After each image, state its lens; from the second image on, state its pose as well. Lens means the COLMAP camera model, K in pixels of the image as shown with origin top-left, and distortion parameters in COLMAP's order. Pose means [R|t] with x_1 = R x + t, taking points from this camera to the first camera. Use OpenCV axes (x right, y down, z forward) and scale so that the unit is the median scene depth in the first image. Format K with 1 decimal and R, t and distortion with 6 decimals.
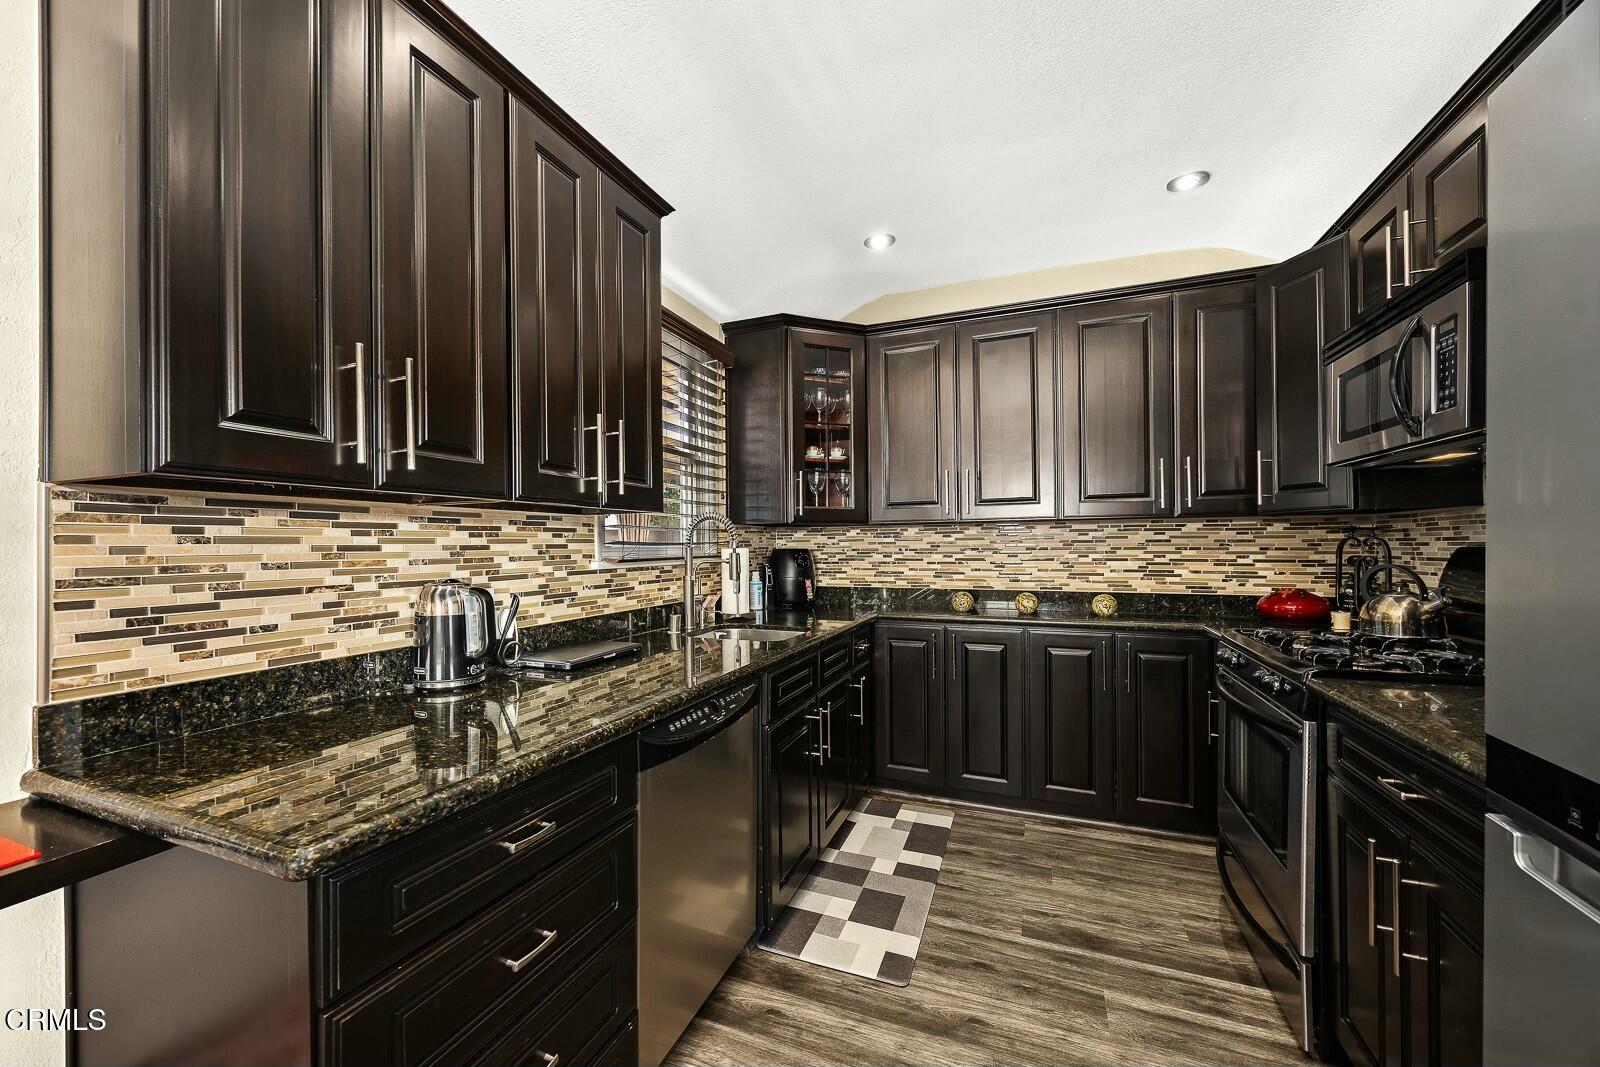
lens RADIAL K [[615.4, 0, 790.1], [0, 615.4, 534.0], [0, 0, 1]] dist [-0.001327, -0.000095]
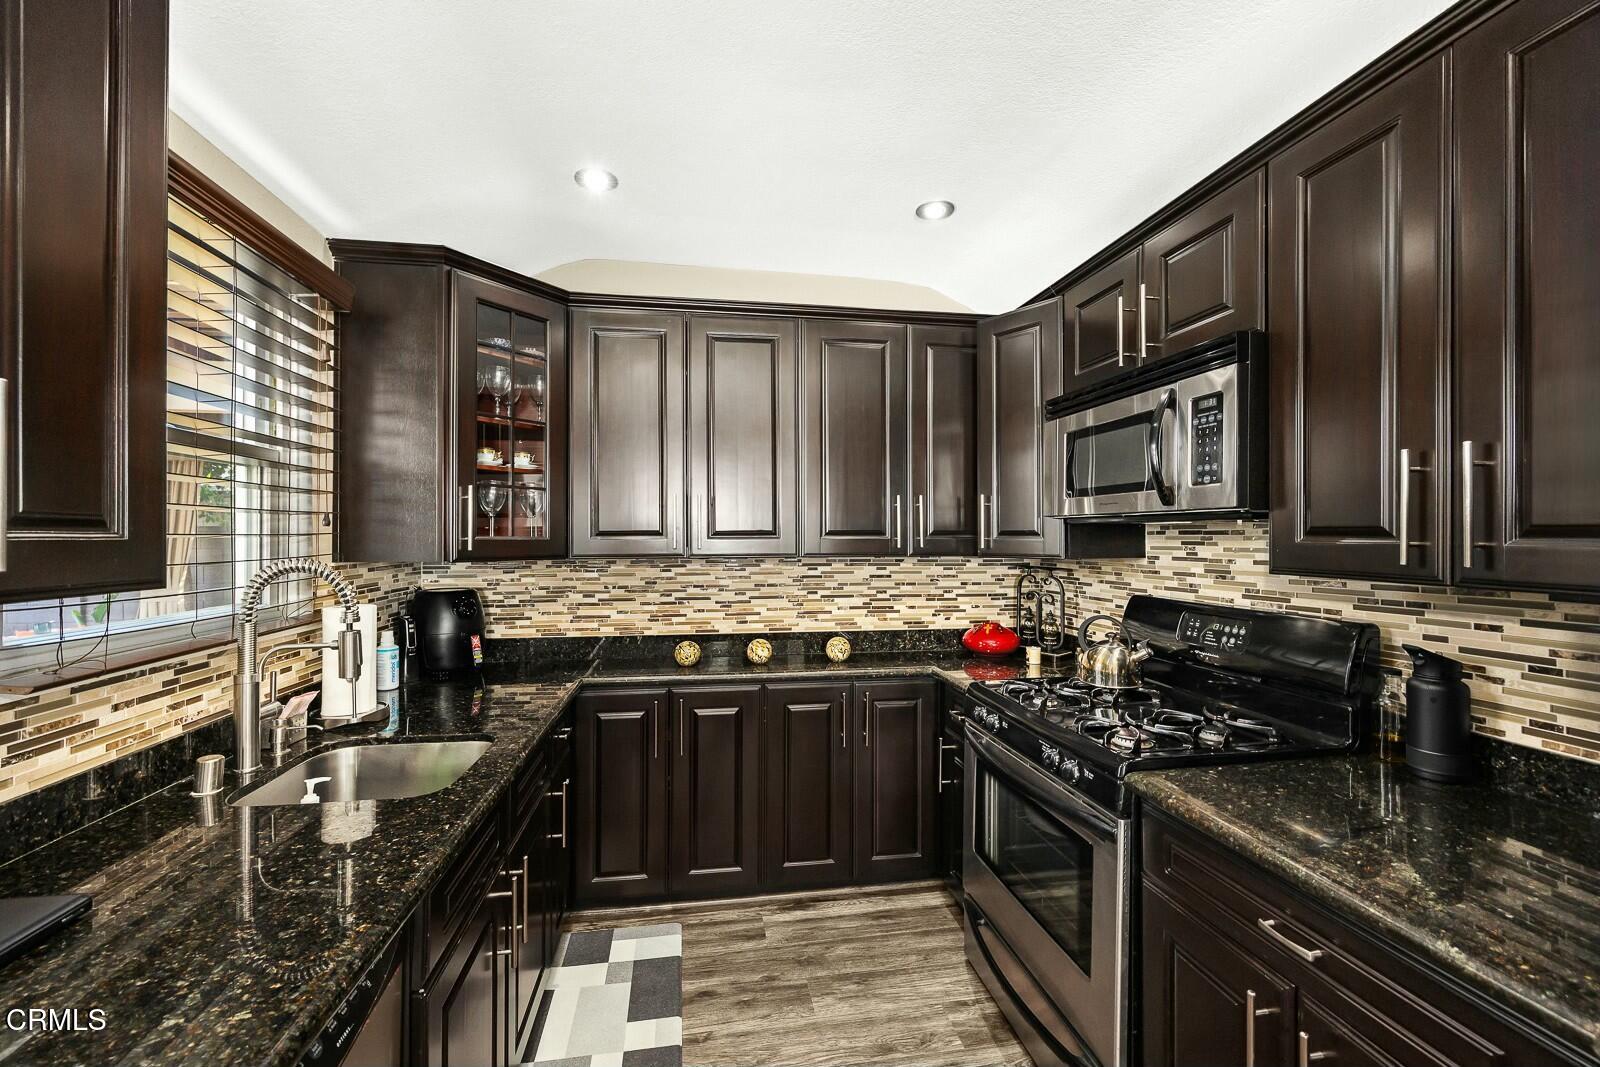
lens RADIAL K [[615.4, 0, 790.1], [0, 615.4, 534.0], [0, 0, 1]] dist [-0.001327, -0.000095]
pose [[0.860314, 0.013587, 0.509583, -0.024933], [-0.016554, 0.999862, 0.001289, -0.057616], [-0.509495, -0.009545, 0.860421, 0.246222]]
